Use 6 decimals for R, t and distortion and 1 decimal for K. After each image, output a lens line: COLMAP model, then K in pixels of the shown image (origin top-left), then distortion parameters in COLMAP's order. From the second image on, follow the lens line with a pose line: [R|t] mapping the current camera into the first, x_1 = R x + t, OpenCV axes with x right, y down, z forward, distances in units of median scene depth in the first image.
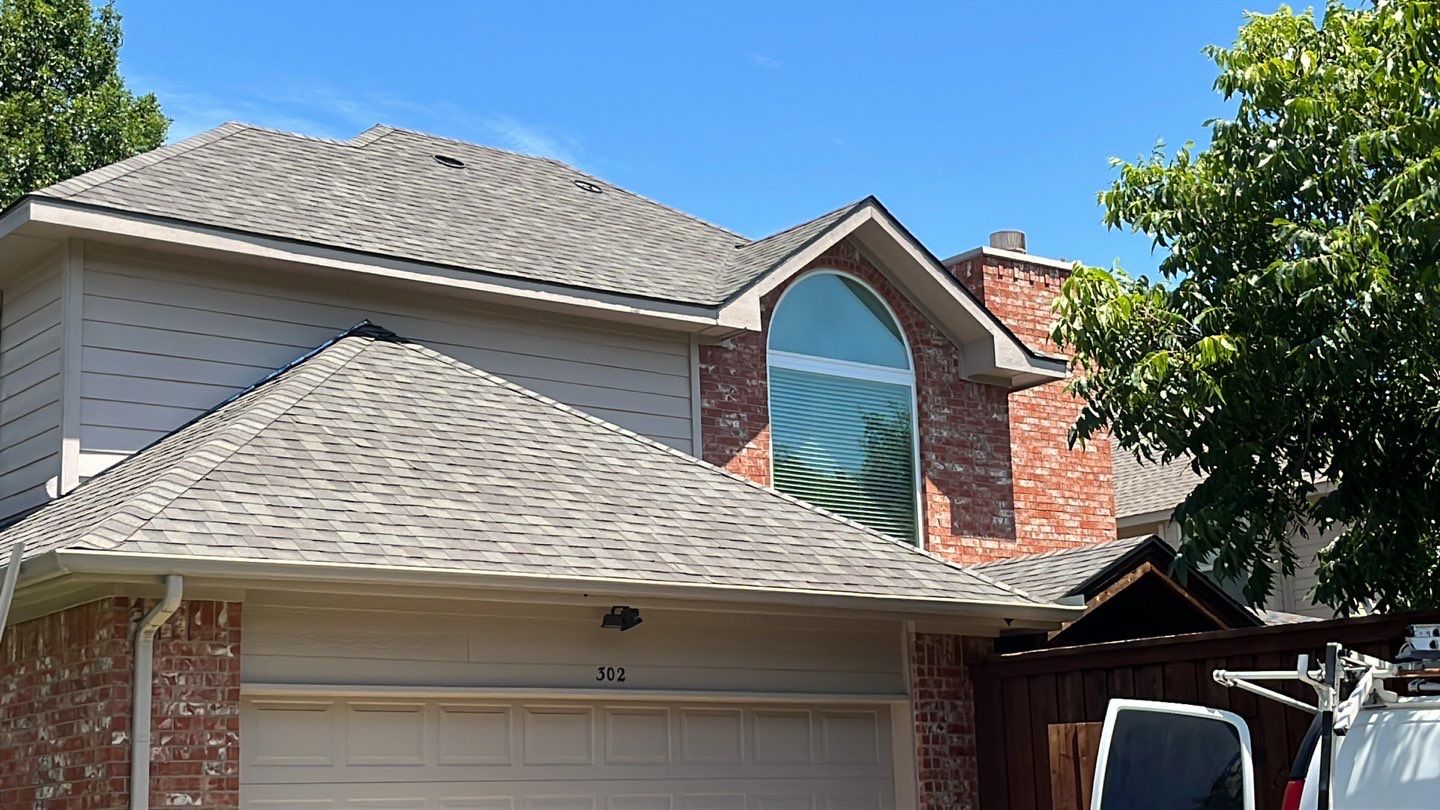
lens RADIAL K [[2142.8, 0, 720.0], [0, 2142.8, 405.0], [0, 0, 1]] dist [0.015810, -0.069848]
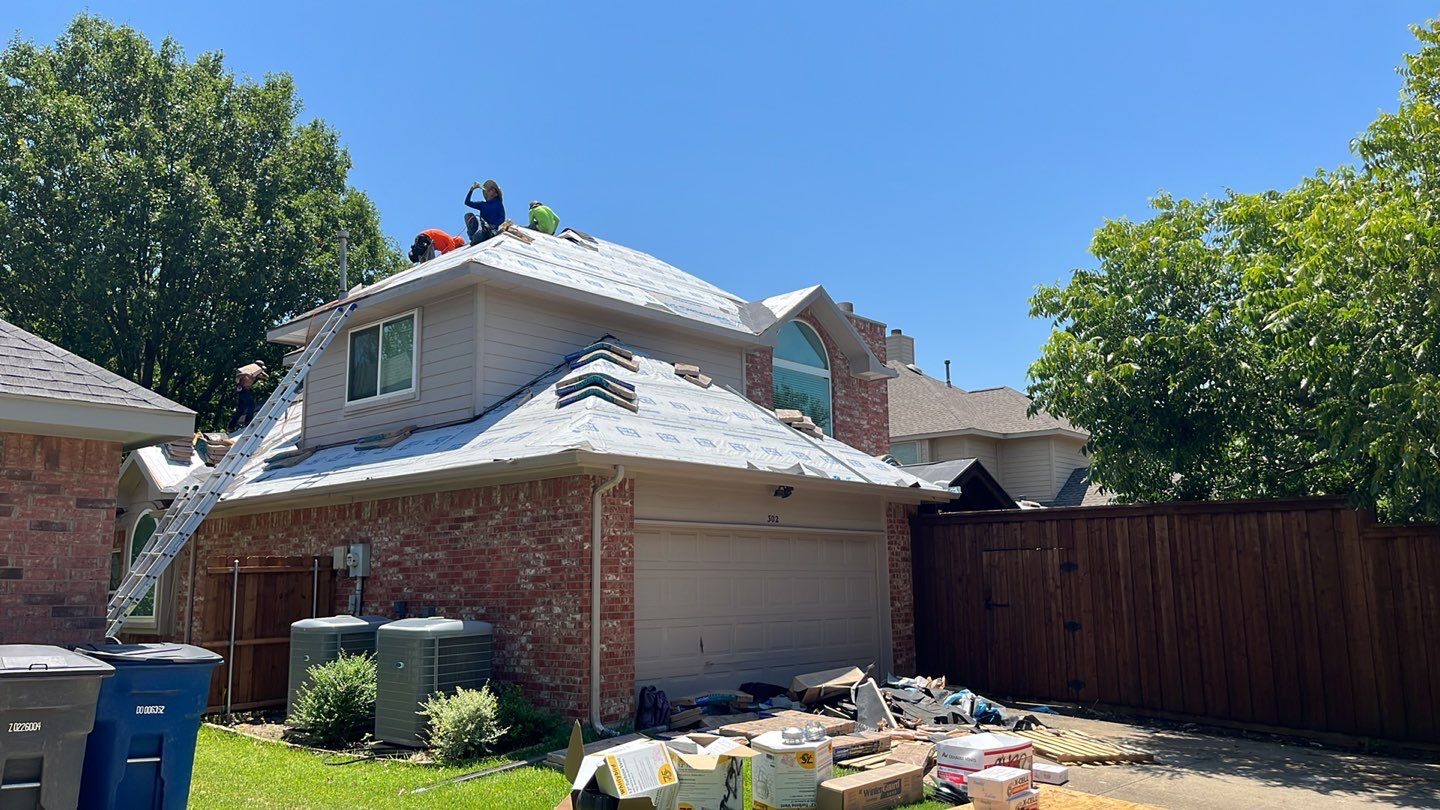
lens RADIAL K [[1088.0, 0, 715.5], [0, 1088.0, 388.3], [0, 0, 1]] dist [0.008737, 0.000727]
pose [[0.985280, 0.049404, 0.163655, -0.282695], [-0.051592, 0.998626, 0.009146, -0.004574], [-0.162979, -0.017454, 0.986475, -0.007641]]
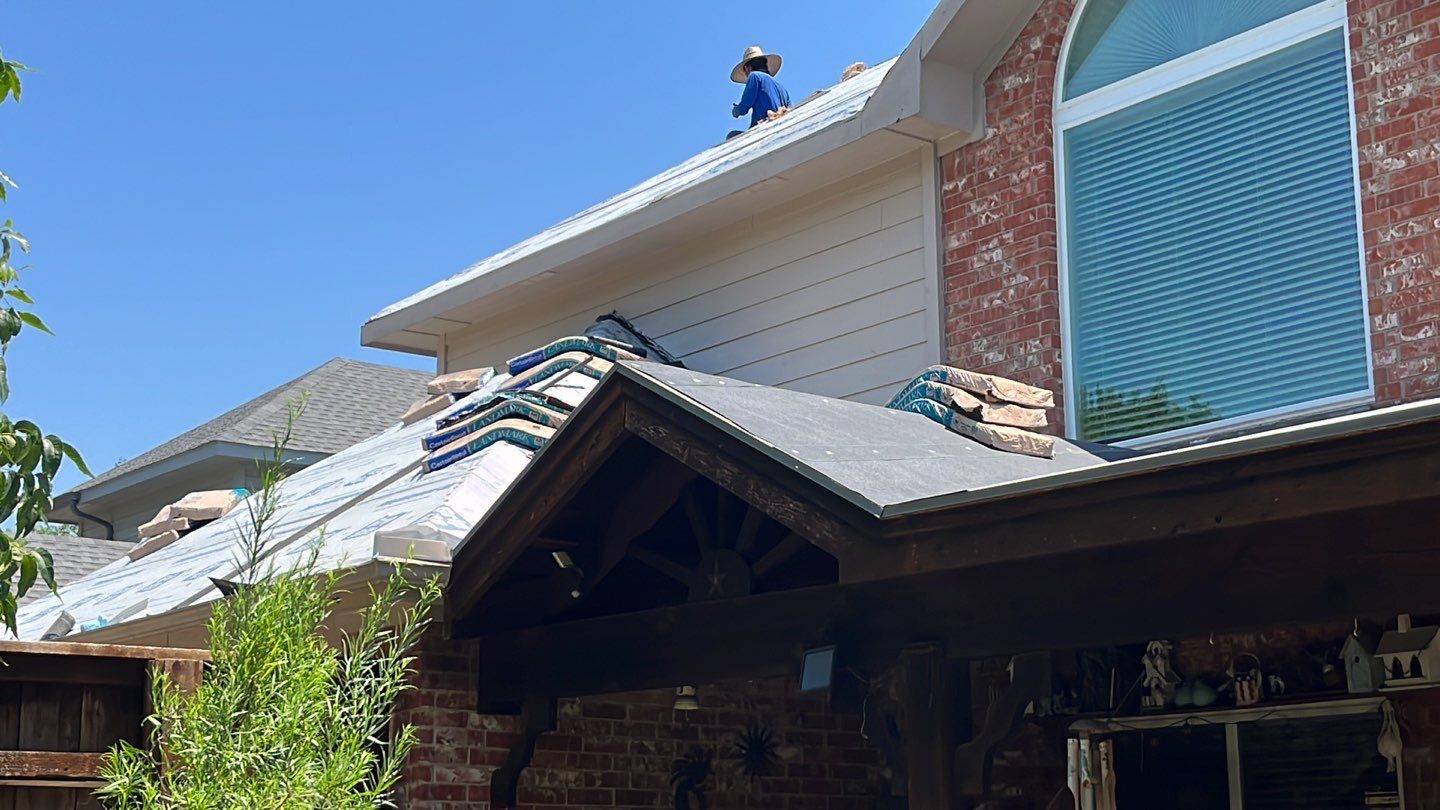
lens RADIAL K [[2142.8, 0, 720.0], [0, 2142.8, 405.0], [0, 0, 1]] dist [0.015810, -0.069848]
pose [[-0.036893, -0.180512, -0.982881, 0.842800], [0.199602, 0.962400, -0.184243, 0.205162], [0.979182, -0.202983, 0.000525, 1.268947]]
